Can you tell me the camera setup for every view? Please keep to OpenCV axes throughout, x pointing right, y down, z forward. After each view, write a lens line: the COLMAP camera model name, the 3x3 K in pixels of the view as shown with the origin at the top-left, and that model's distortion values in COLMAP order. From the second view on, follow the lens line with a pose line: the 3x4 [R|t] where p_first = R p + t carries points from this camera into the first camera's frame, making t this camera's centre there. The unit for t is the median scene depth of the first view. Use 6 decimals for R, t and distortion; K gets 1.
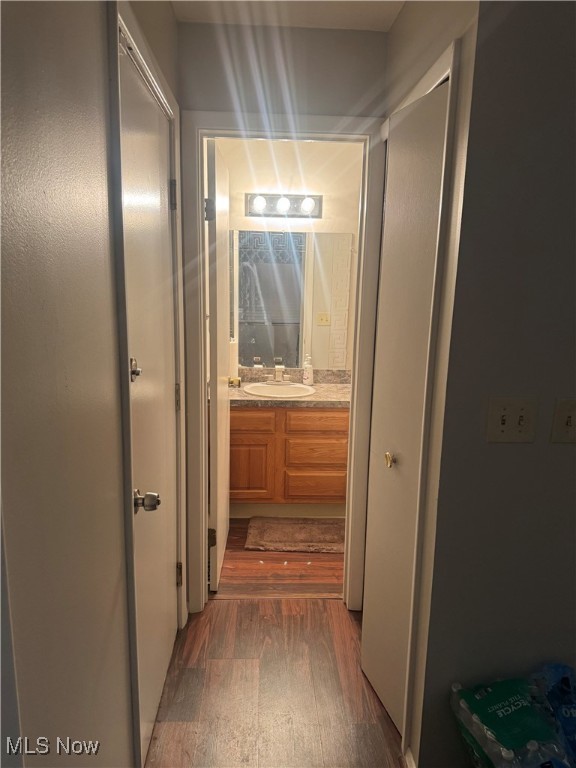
lens RADIAL K [[532.9, 0, 286.2], [0, 532.9, 384.4], [0, 0, 1]] dist [0.008931, -0.007853]
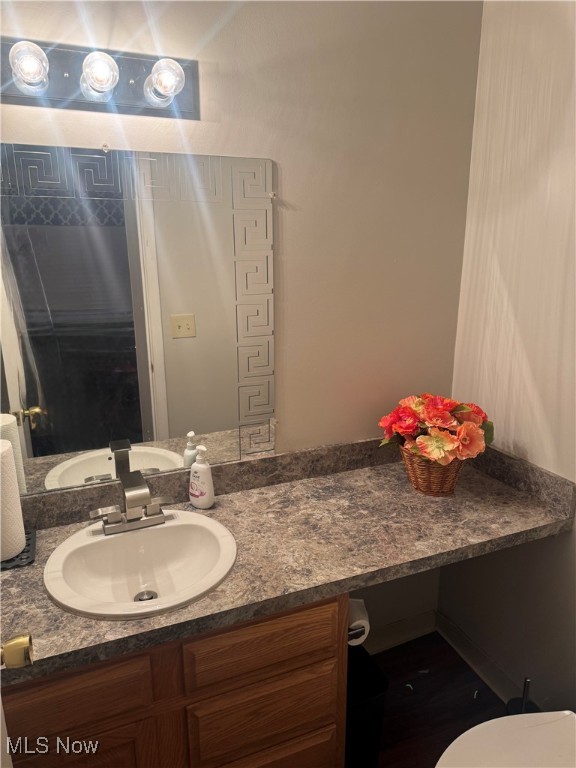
lens RADIAL K [[532.9, 0, 292.2], [0, 532.9, 384.8], [0, 0, 1]] dist [0.008931, -0.007853]
pose [[0.938052, -0.111543, 0.328049, -0.025552], [0.092521, 0.993025, 0.073085, -0.132542], [-0.333913, -0.038206, 0.941829, 0.586037]]
